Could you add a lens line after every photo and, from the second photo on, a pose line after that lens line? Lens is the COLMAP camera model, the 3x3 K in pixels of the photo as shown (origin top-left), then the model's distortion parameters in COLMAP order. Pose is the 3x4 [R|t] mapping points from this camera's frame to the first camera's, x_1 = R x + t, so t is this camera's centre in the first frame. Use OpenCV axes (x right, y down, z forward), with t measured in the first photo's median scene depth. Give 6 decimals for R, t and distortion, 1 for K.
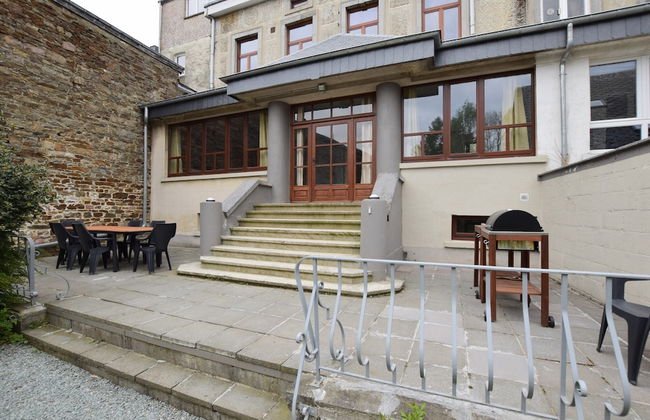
lens RADIAL K [[292.8, 0, 325.0], [0, 292.8, 210.0], [0, 0, 1]] dist [-0.018705, 0.000123]
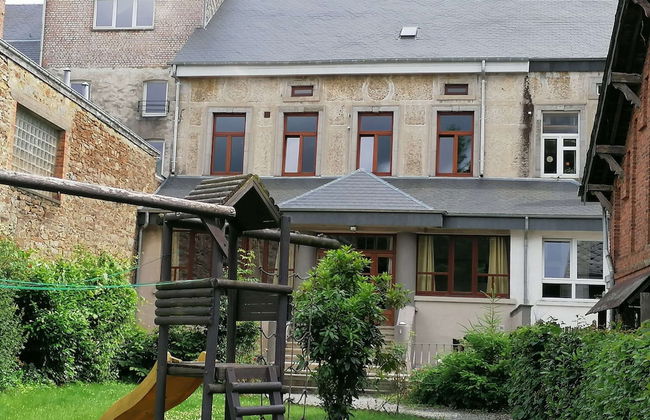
lens RADIAL K [[962.4, 0, 306.8], [0, 962.4, 236.7], [0, 0, 1]] dist [0.080776, -0.024981]
pose [[0.981368, 0.059479, 0.182700, -0.835633], [-0.038839, 0.992659, -0.114542, 0.066564], [-0.188172, 0.105312, 0.976474, -2.564663]]
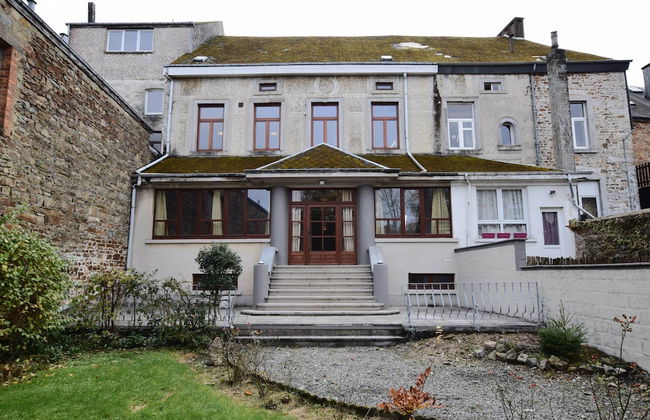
lens RADIAL K [[413.7, 0, 322.0], [0, 413.7, 218.8], [0, 0, 1]] dist [-0.005632, 0.001451]
pose [[0.932517, 0.042660, 0.358597, -0.654852], [0.004023, 0.991709, -0.128439, 0.009114], [-0.361103, 0.121214, 0.924614, -0.744997]]
